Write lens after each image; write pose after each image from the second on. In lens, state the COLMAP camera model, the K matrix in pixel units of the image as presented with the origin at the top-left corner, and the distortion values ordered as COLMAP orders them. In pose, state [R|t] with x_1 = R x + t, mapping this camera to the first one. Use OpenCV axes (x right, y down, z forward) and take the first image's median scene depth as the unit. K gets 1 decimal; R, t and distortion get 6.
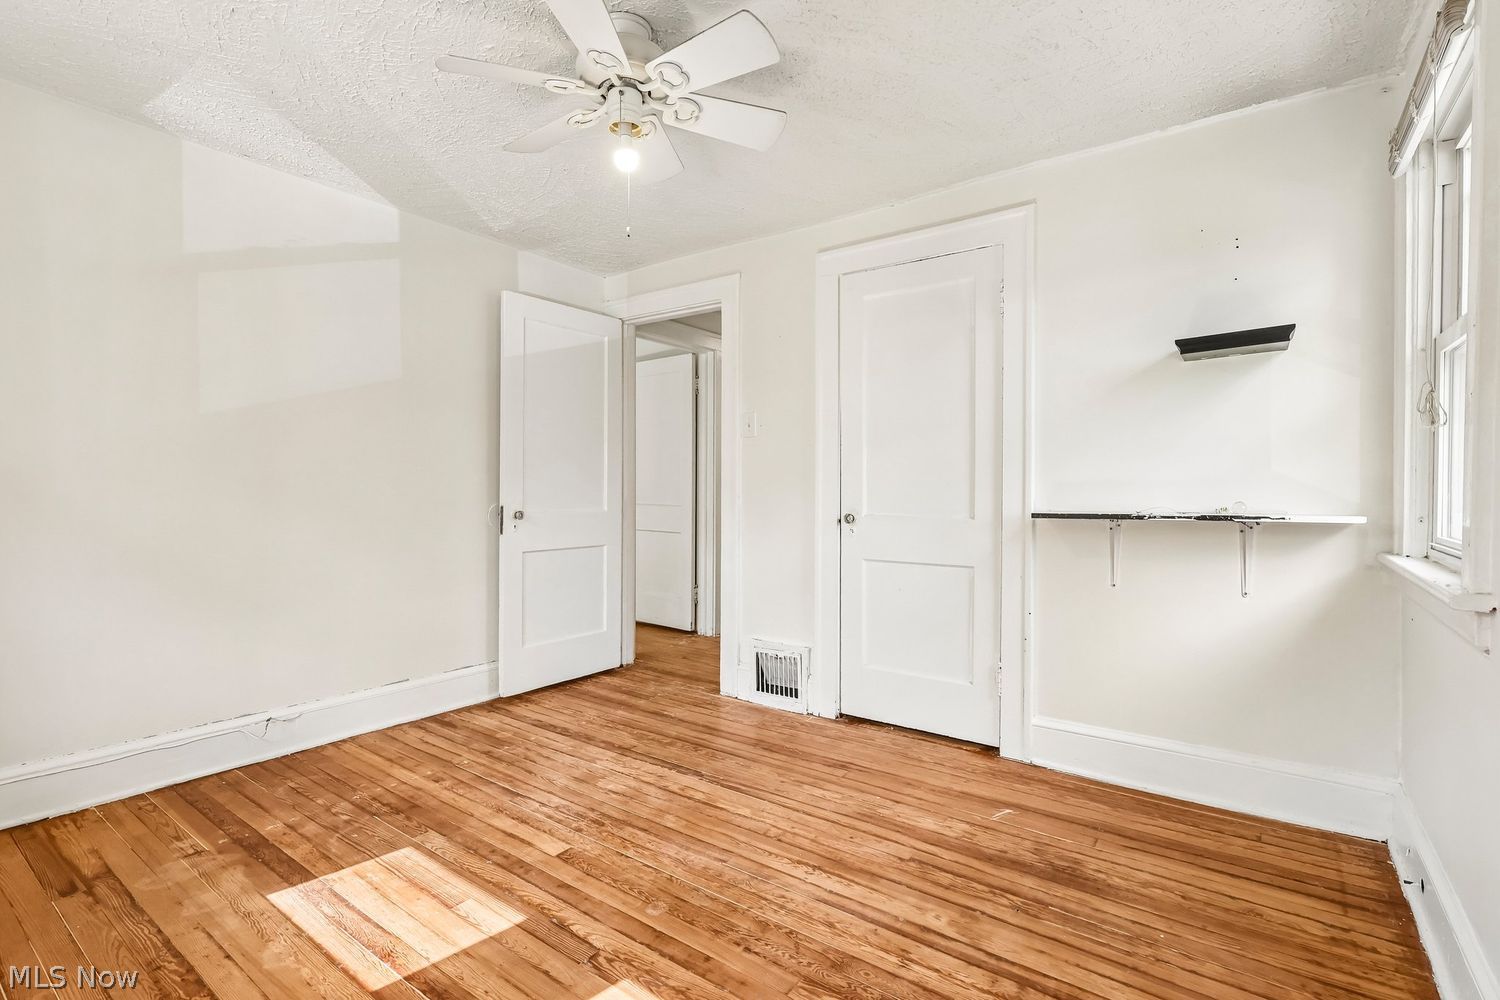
lens RADIAL K [[692.0, 0, 740.7], [0, 692.0, 493.5], [0, 0, 1]] dist [-0.008724, 0.001670]
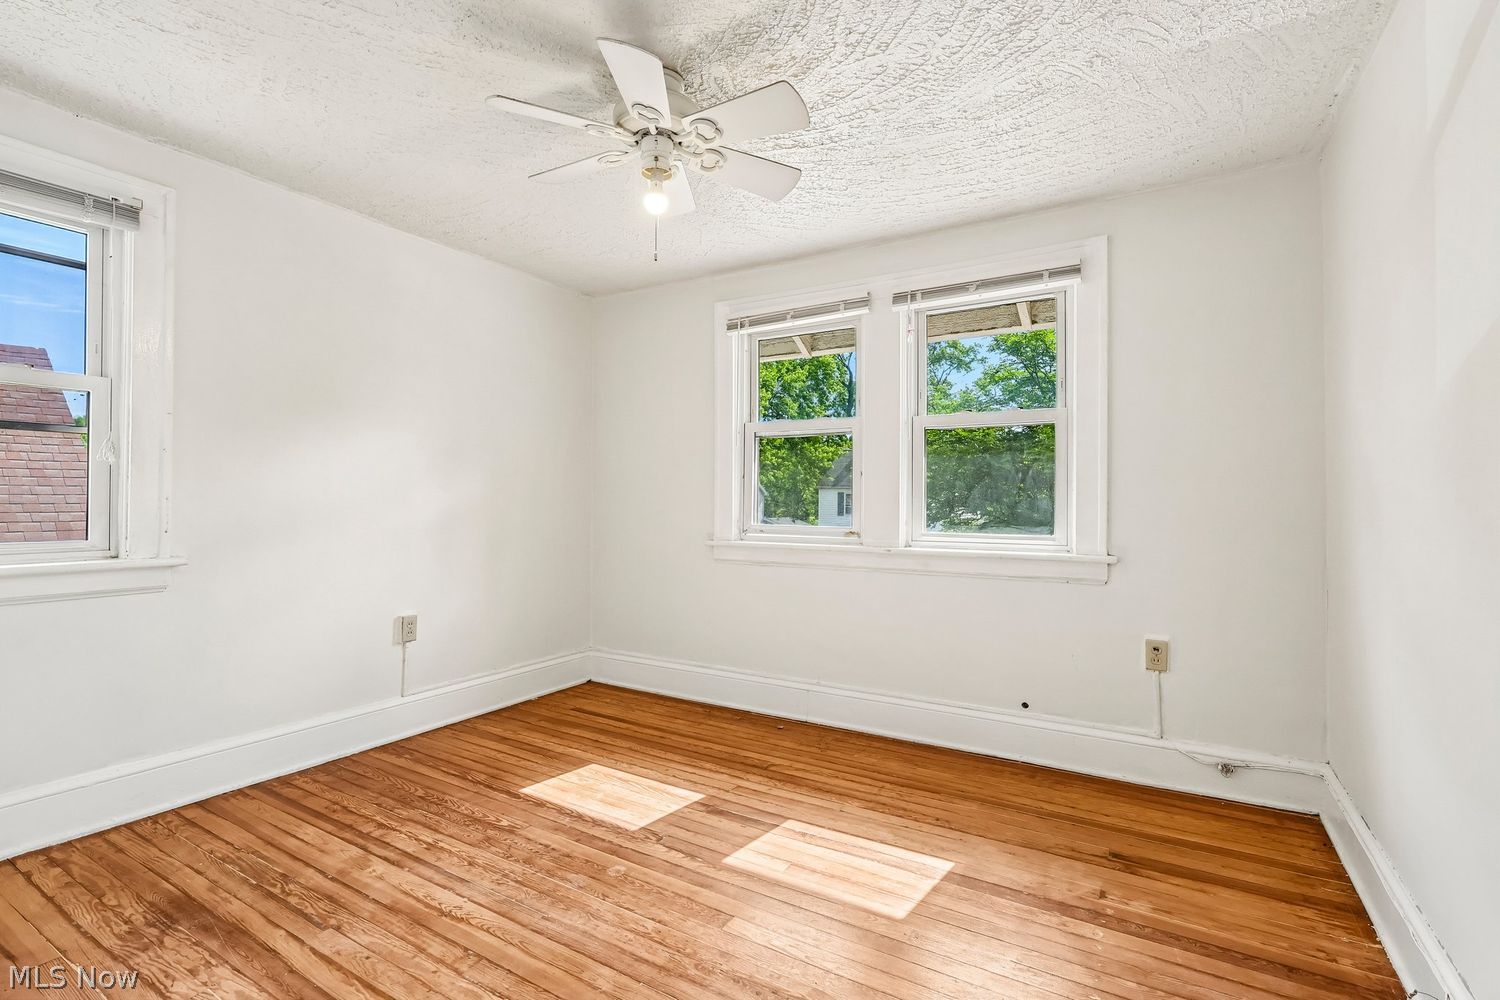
lens RADIAL K [[691.4, 0, 746.4], [0, 691.4, 493.3], [0, 0, 1]] dist [-0.001568, 0.000067]
pose [[-0.994733, -0.018719, -0.100780, -0.168753], [-0.018806, 0.999823, -0.000090, -0.030602], [0.100764, 0.001806, -0.994909, 1.750215]]
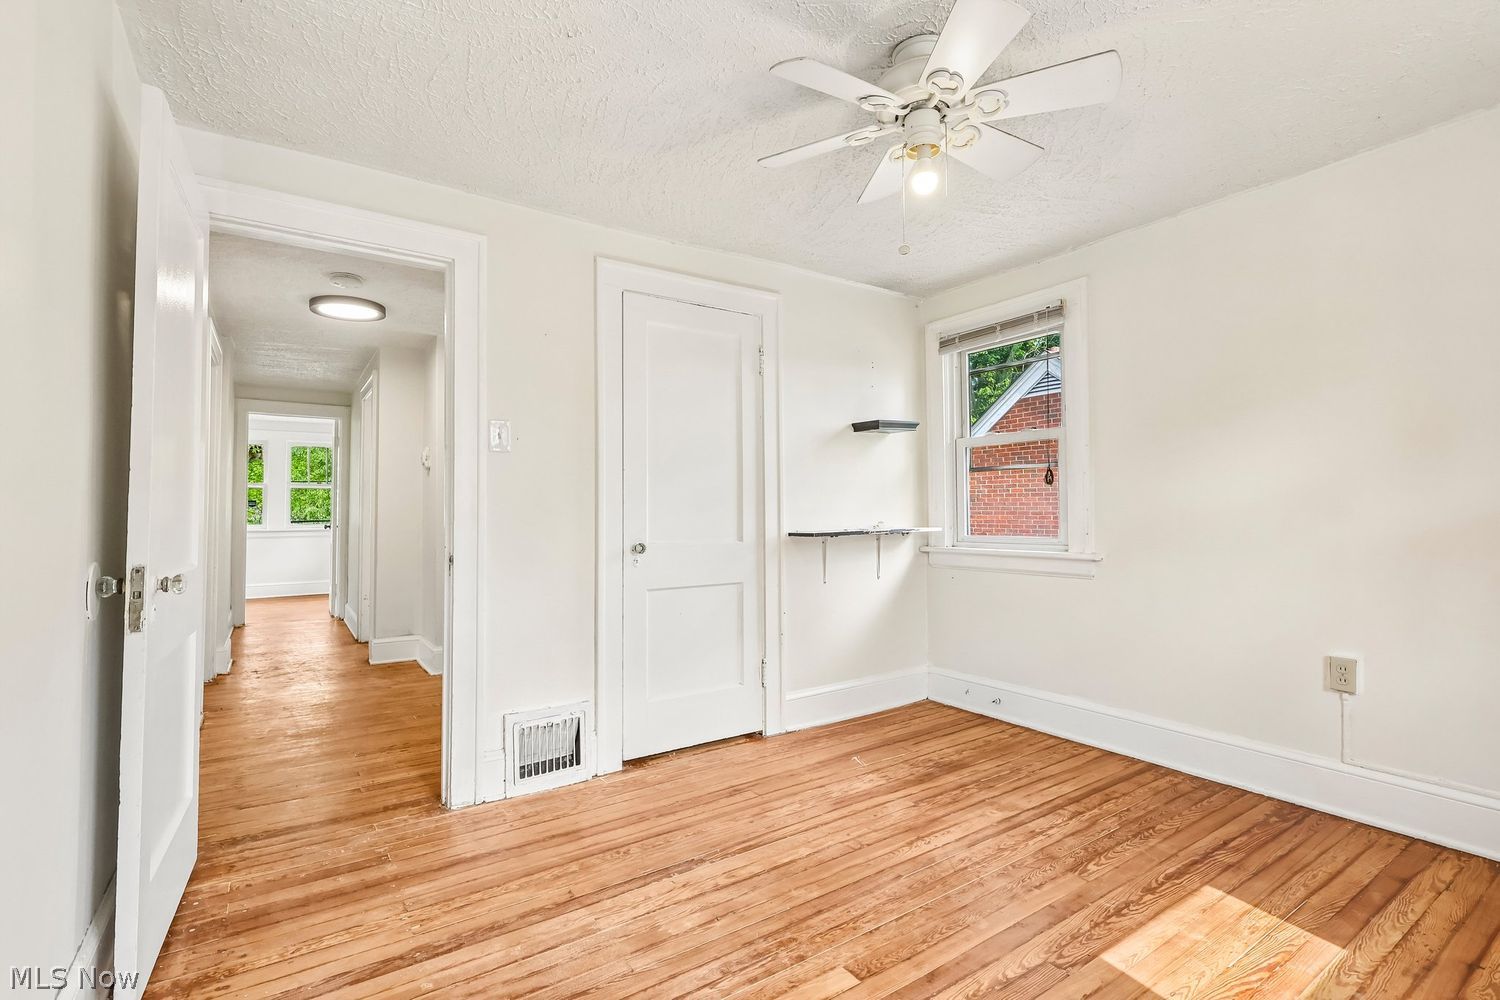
lens RADIAL K [[692.0, 0, 740.7], [0, 692.0, 493.5], [0, 0, 1]] dist [-0.008724, 0.001670]
pose [[0.338603, 0.020725, 0.940701, -0.983800], [0.018697, 0.999412, -0.028749, -0.013063], [-0.940743, 0.027323, 0.338017, 0.776851]]
